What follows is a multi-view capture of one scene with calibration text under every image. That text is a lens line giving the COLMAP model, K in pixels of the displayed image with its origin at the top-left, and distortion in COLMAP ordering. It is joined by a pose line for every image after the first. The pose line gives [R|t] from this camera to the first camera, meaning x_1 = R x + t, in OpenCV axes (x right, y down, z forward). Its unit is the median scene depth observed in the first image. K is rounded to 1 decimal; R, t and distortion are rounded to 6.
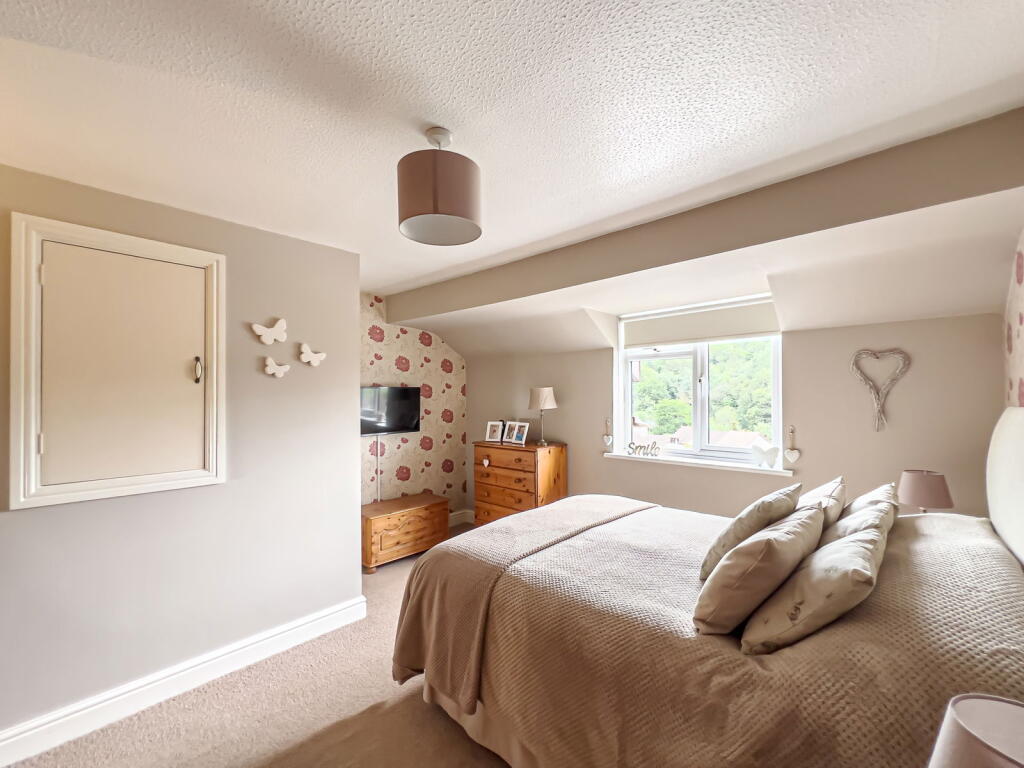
lens RADIAL K [[417.0, 0, 509.7], [0, 417.0, 394.0], [0, 0, 1]] dist [0.002151, 0.000345]
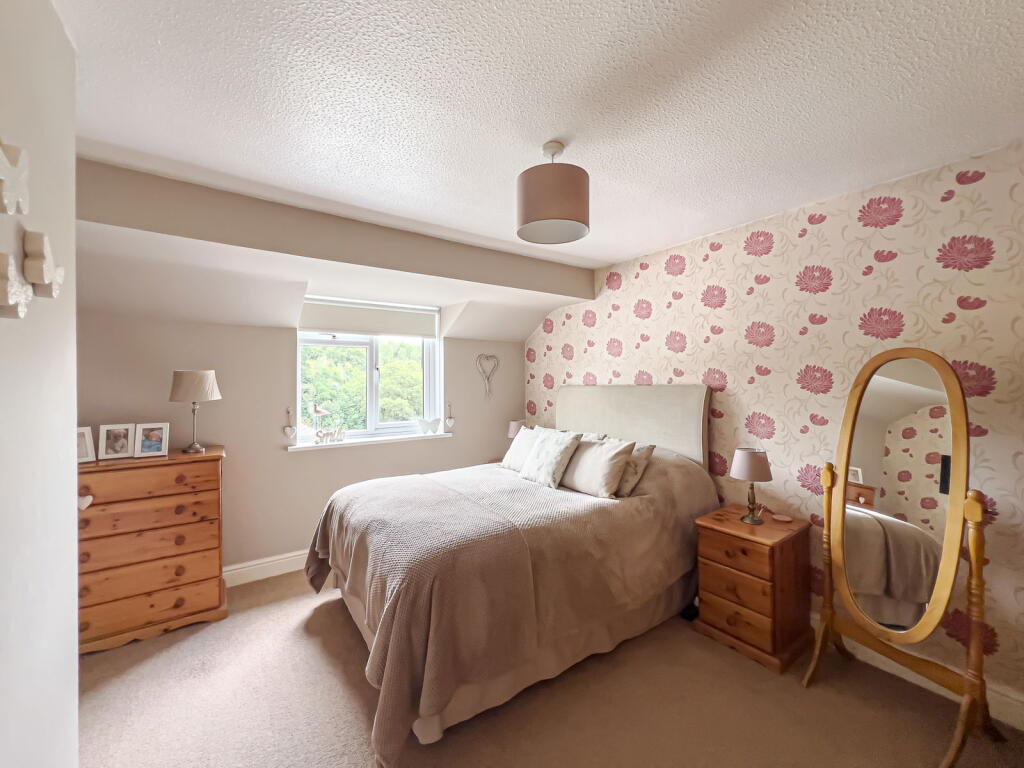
lens RADIAL K [[417.0, 0, 508.0], [0, 417.0, 380.7], [0, 0, 1]] dist [0.002151, 0.000345]
pose [[0.203718, 0.007993, 0.978997, -0.553068], [0.000993, 0.999964, -0.008370, 0.010066], [-0.979029, 0.002677, 0.203703, 0.379565]]
